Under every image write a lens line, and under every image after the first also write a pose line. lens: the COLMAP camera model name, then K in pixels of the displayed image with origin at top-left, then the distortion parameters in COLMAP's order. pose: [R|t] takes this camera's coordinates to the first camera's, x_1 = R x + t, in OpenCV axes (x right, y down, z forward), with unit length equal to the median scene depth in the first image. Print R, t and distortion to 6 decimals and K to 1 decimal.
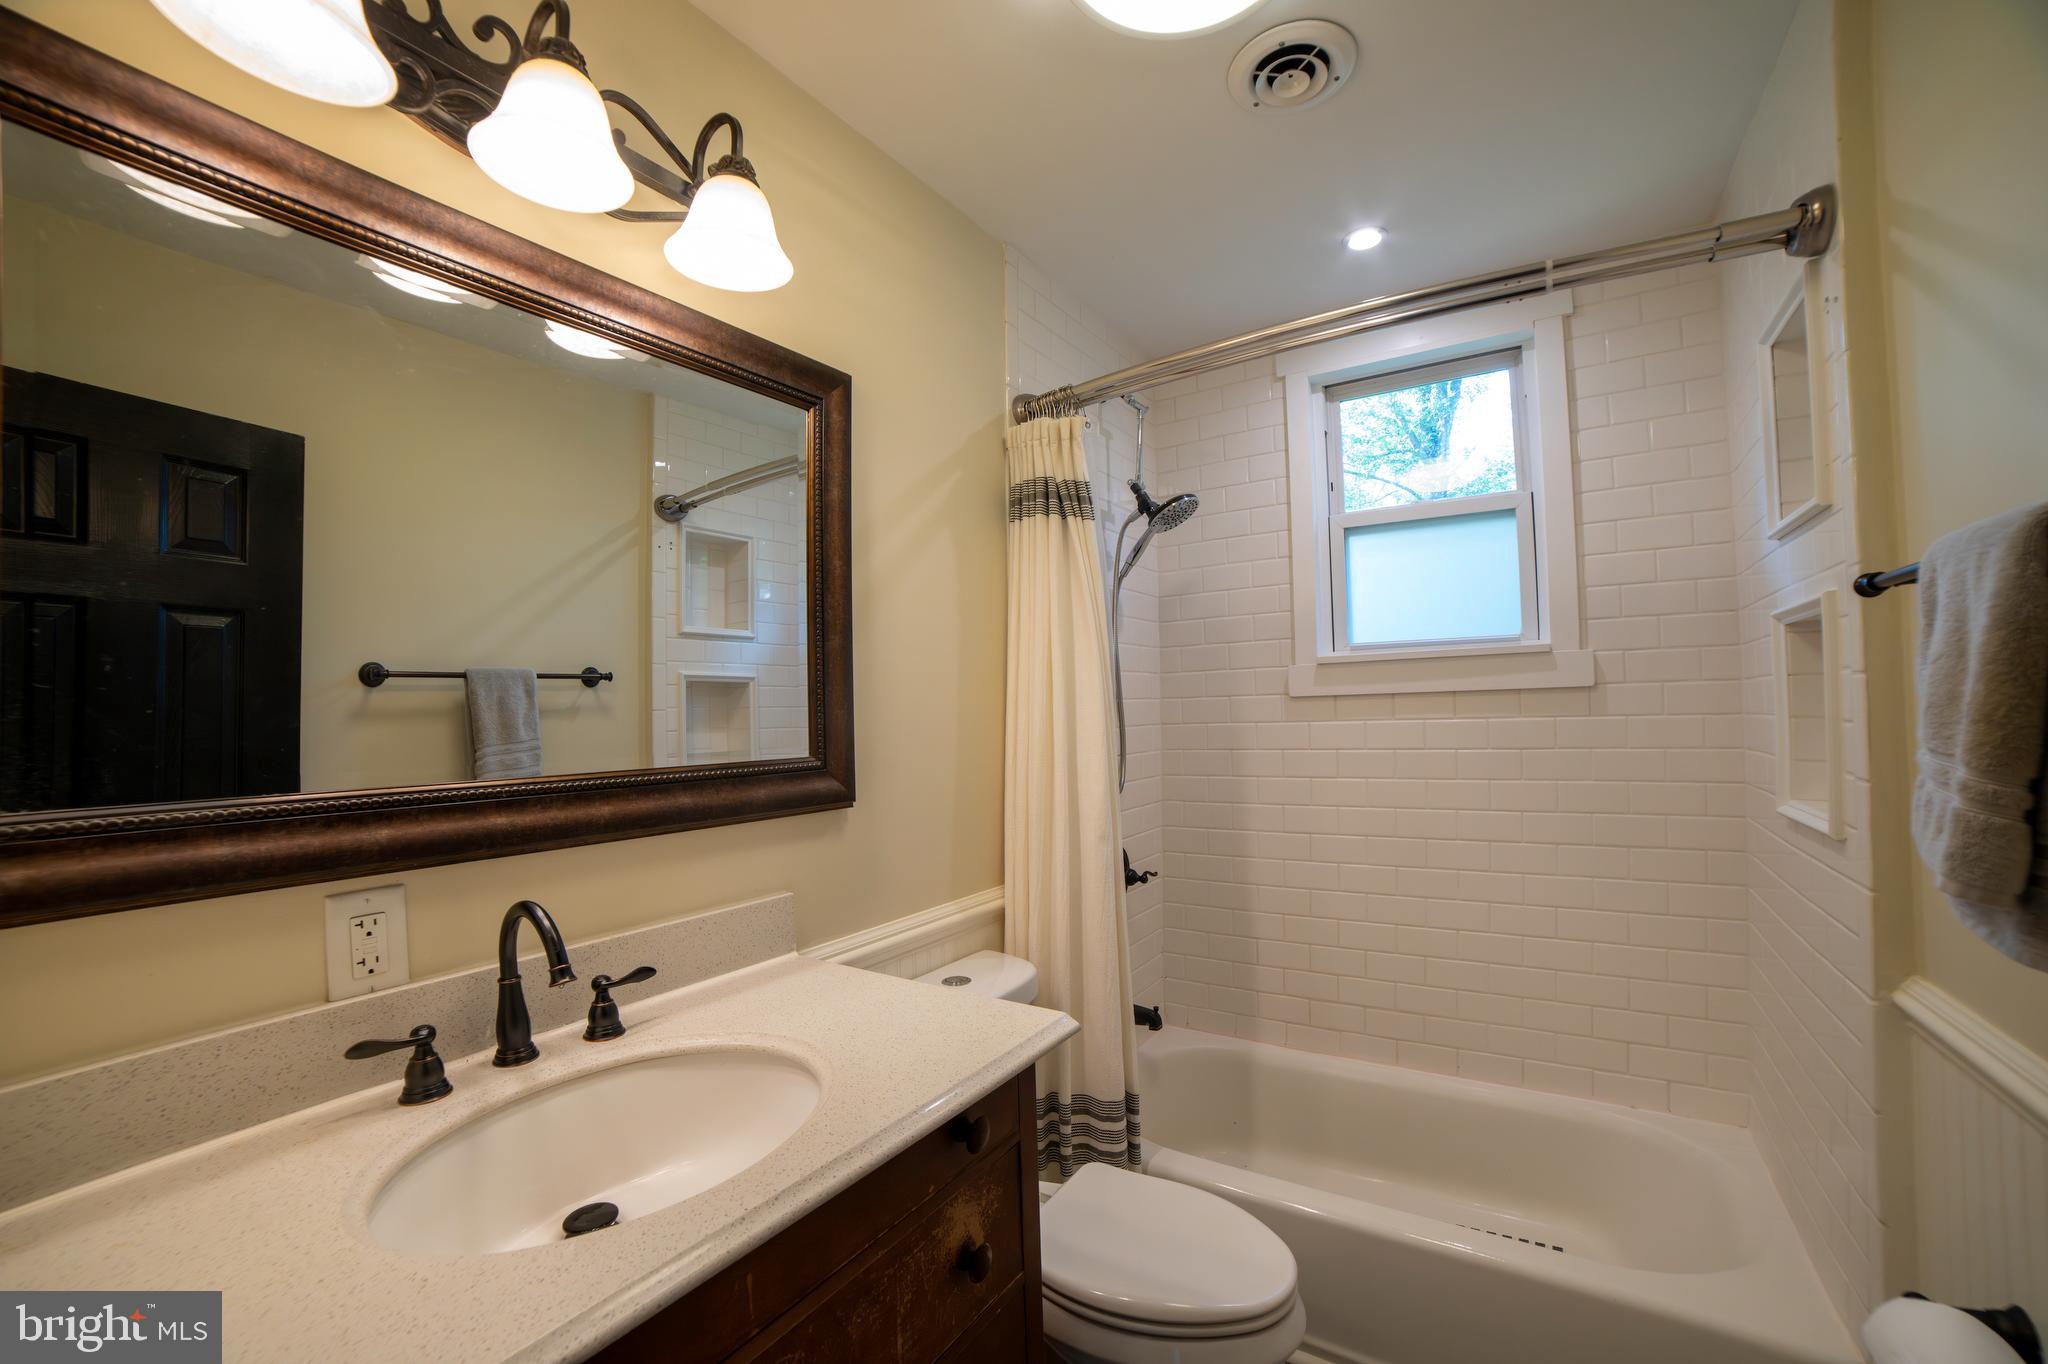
lens RADIAL K [[828.5, 0, 1018.6], [0, 828.5, 695.2], [0, 0, 1]] dist [-0.106938, 0.037716]
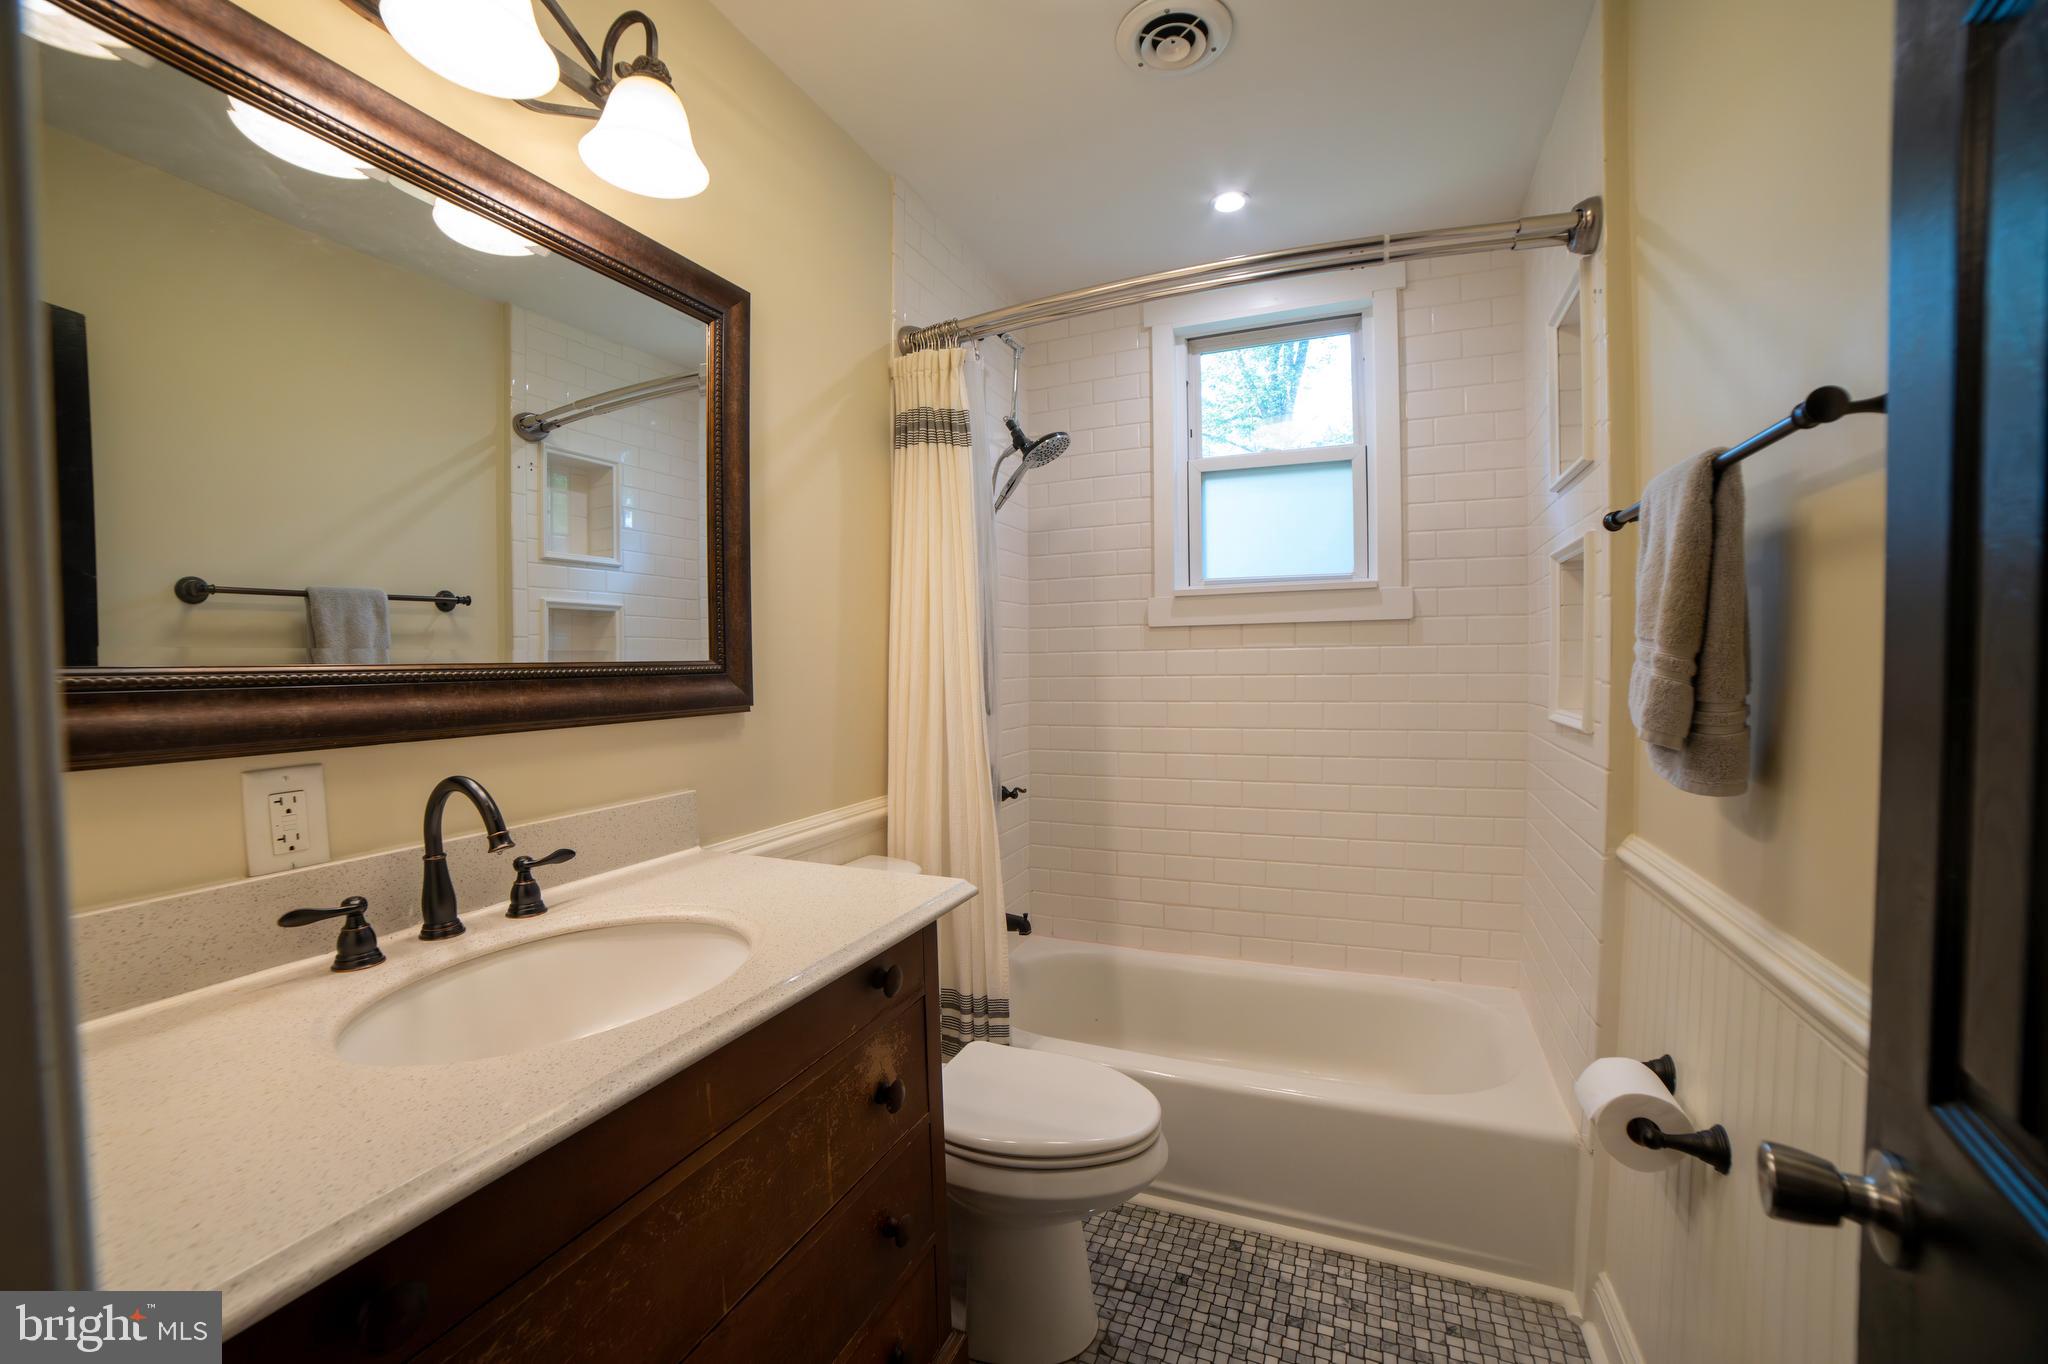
lens RADIAL K [[827.8, 0, 1012.4], [0, 827.8, 691.9], [0, 0, 1]] dist [-0.102741, 0.033563]
pose [[0.985667, 0.002482, 0.168683, -0.050823], [-0.011399, 0.998586, 0.051915, 0.054748], [-0.168316, -0.053094, 0.984302, -0.077907]]
